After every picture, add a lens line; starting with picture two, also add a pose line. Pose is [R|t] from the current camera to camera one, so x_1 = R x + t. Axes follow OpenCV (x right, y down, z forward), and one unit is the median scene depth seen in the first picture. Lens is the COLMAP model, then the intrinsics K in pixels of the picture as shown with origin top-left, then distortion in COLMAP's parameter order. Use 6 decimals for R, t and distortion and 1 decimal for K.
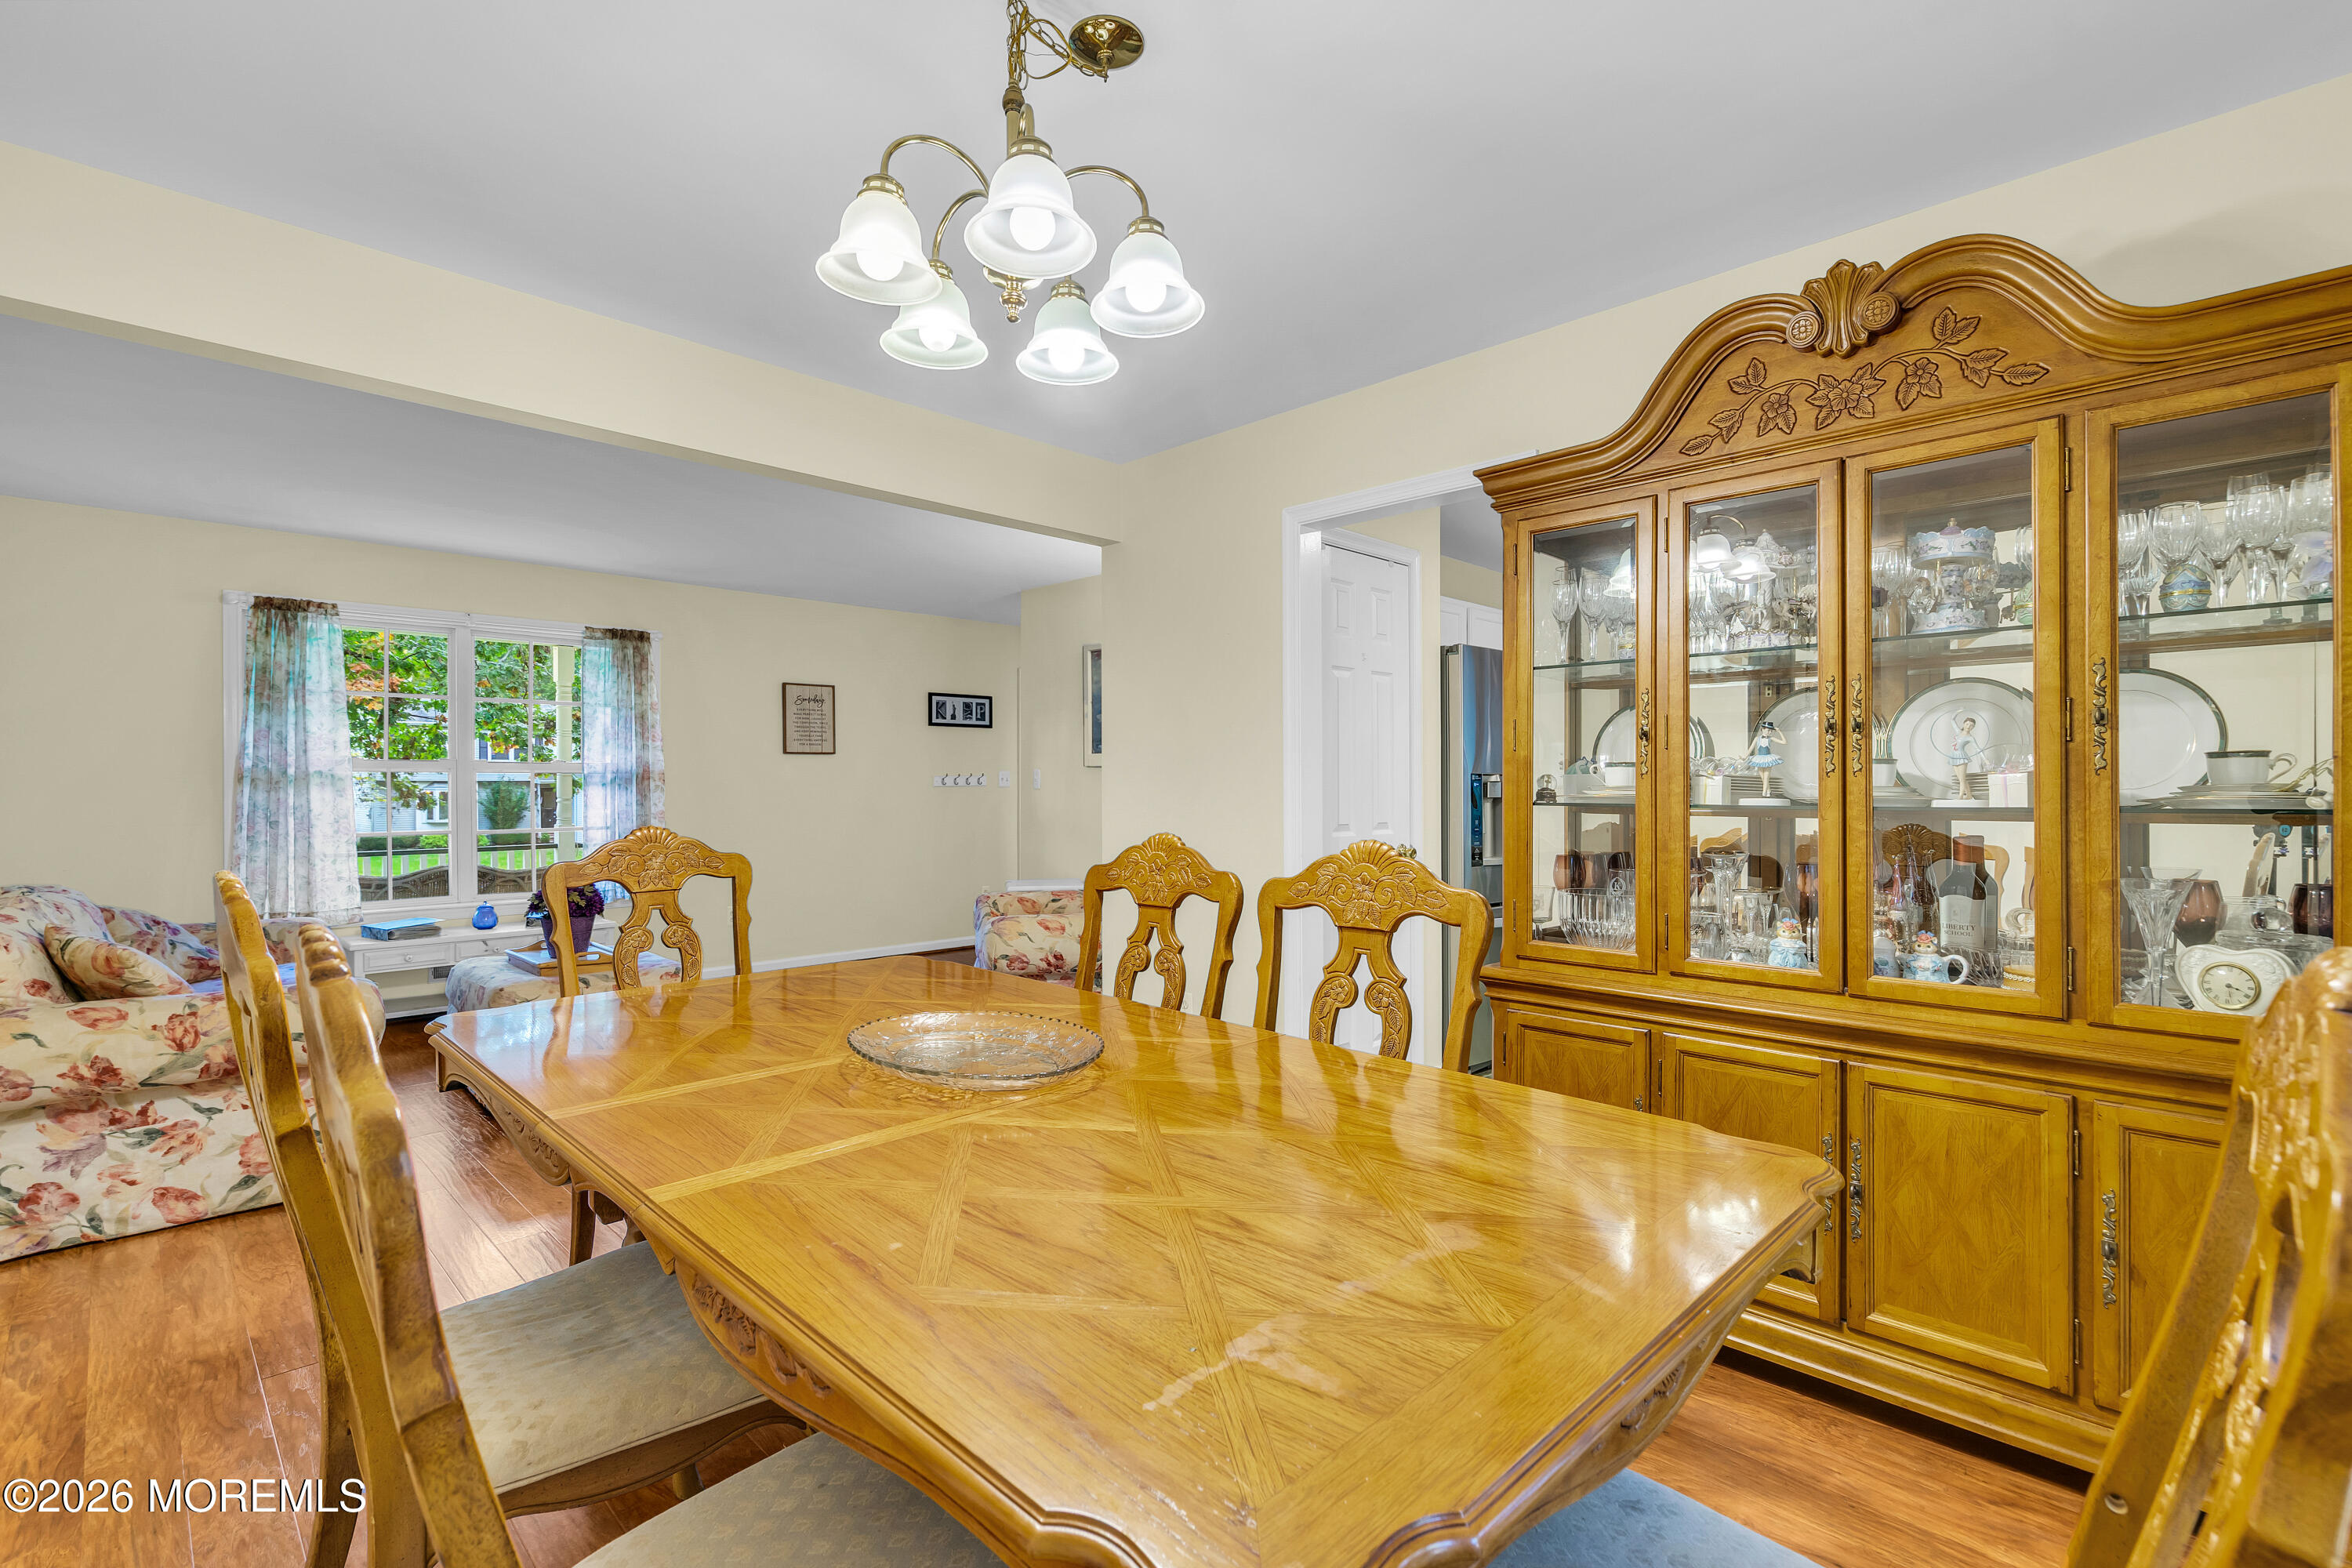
lens RADIAL K [[1072.0, 0, 1176.2], [0, 1072.0, 784.1], [0, 0, 1]] dist [0.000793, -0.000010]
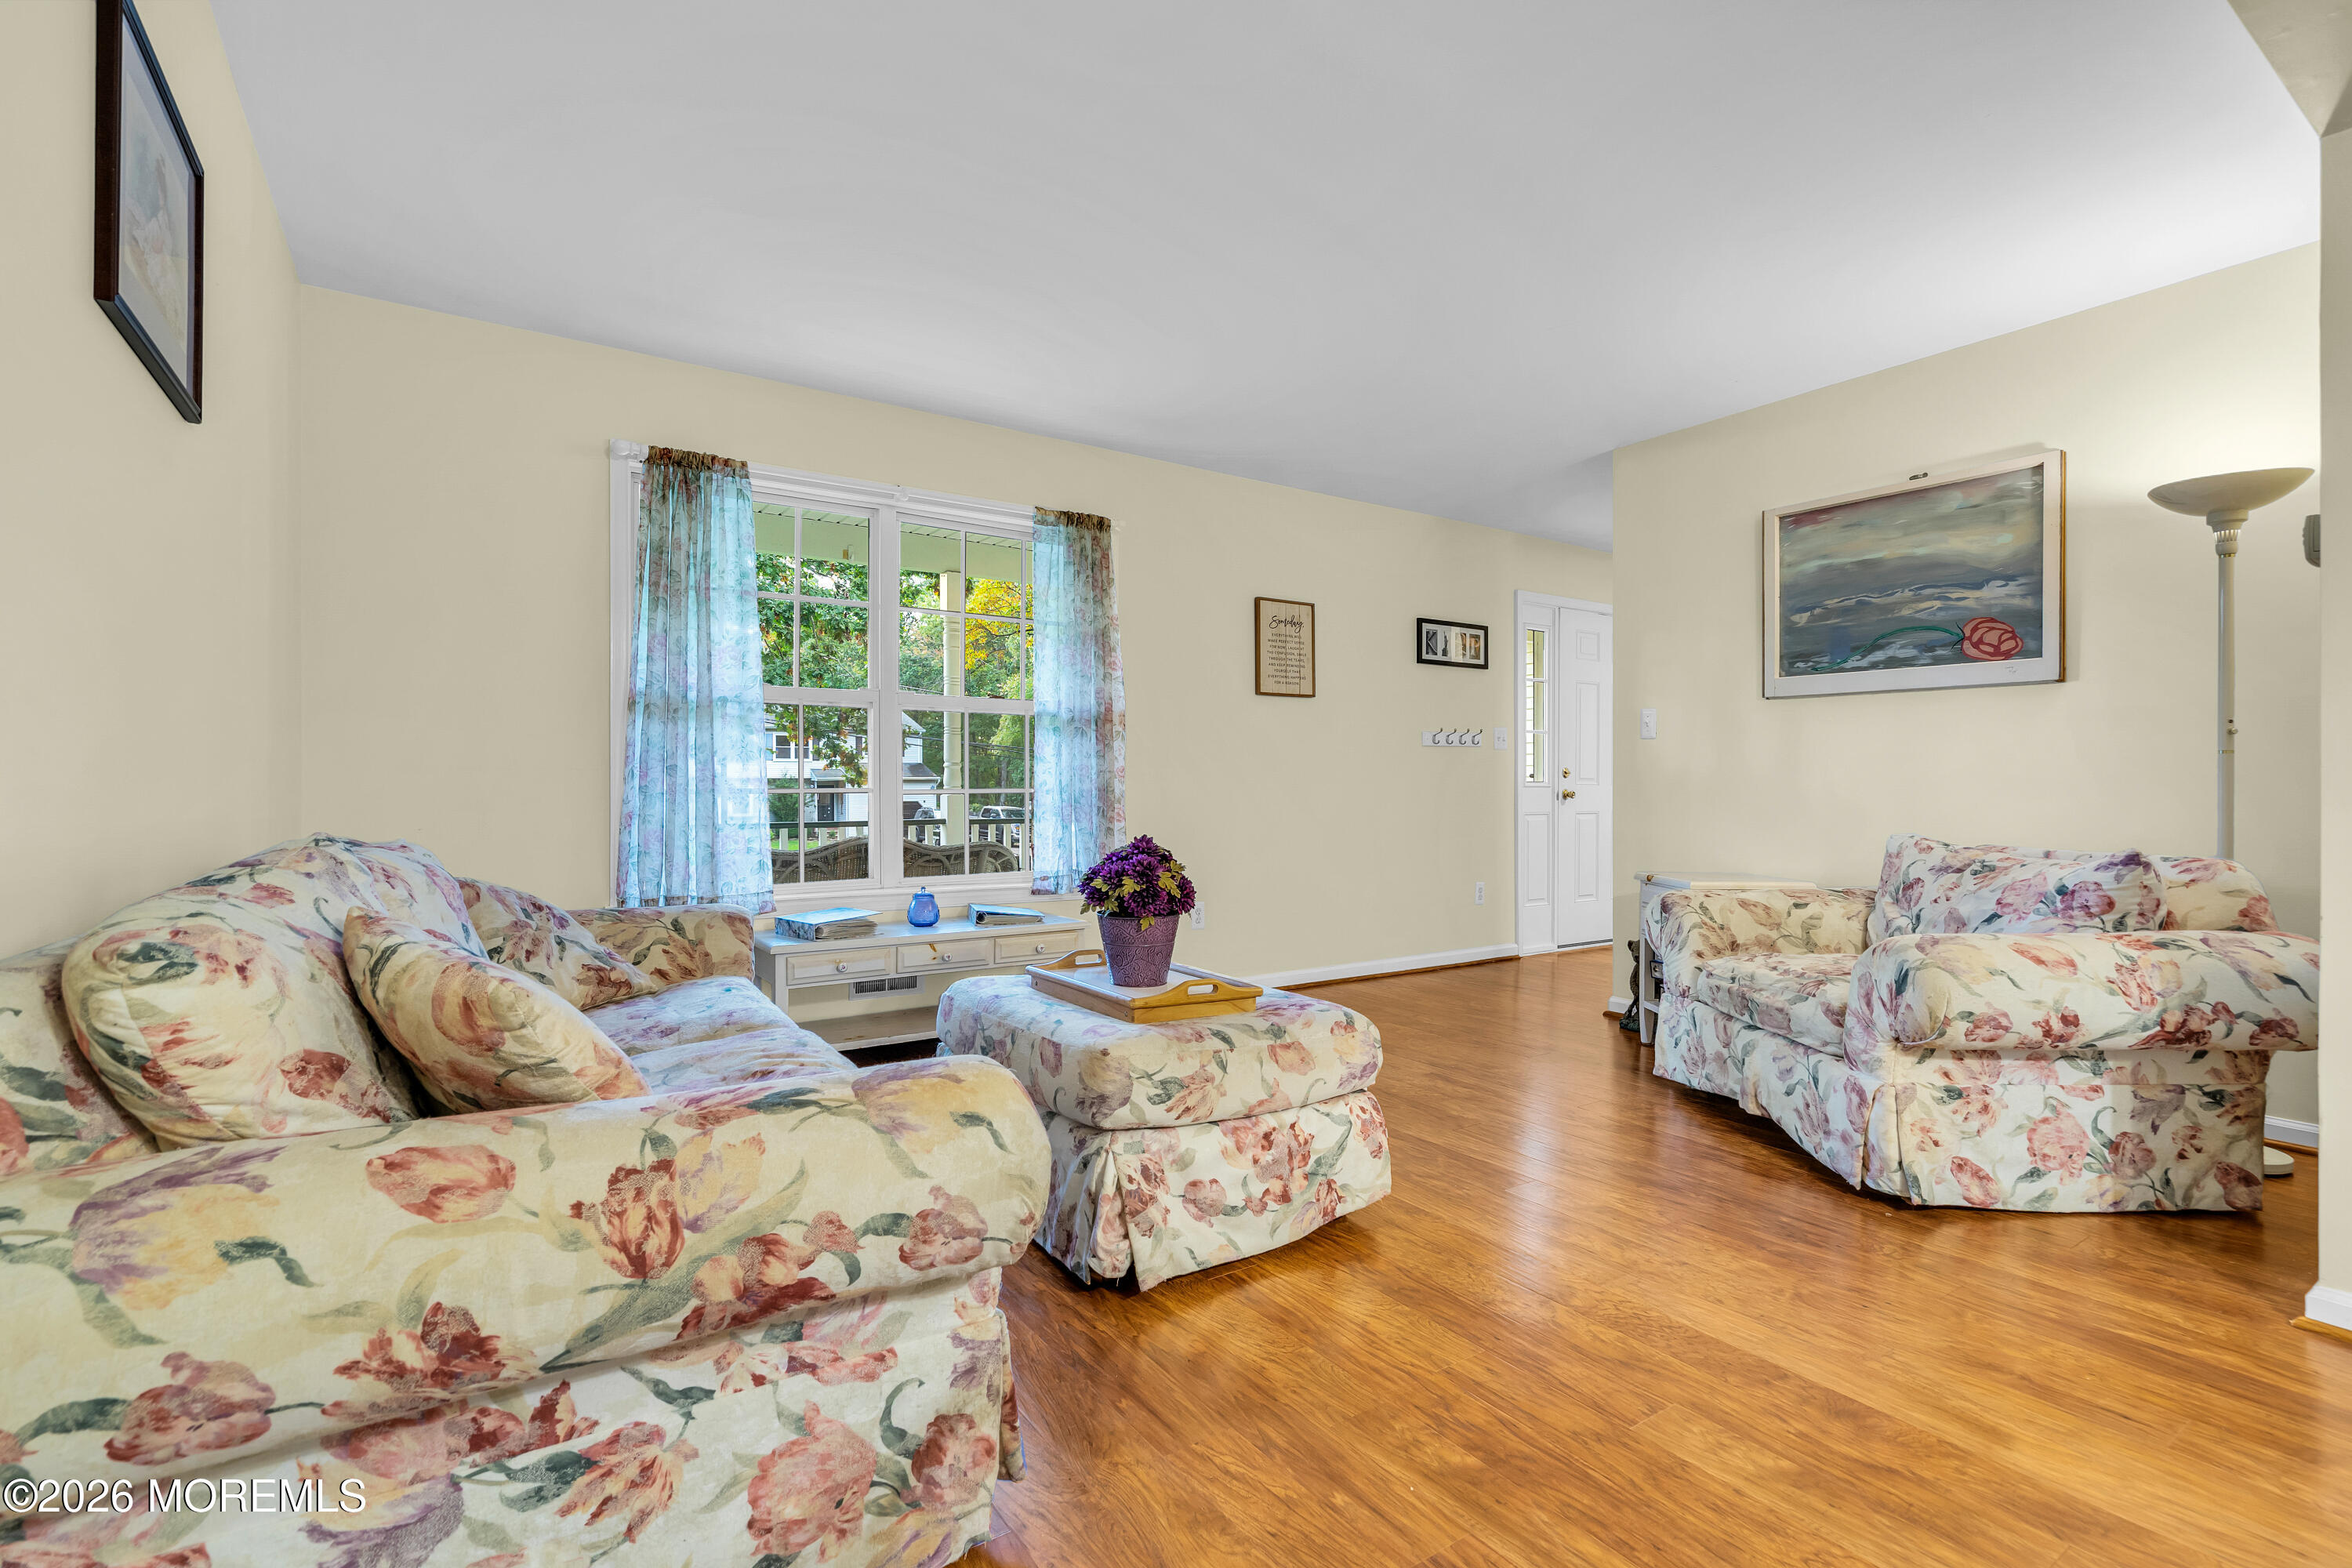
lens RADIAL K [[1068.2, 0, 1179.0], [0, 1068.2, 787.6], [0, 0, 1]] dist [-0.001467, 0.000672]
pose [[0.980255, 0.002848, -0.197719, -0.538092], [-0.002722, 0.999996, 0.000910, 0.067395], [0.197721, -0.000353, 0.980258, 0.542137]]
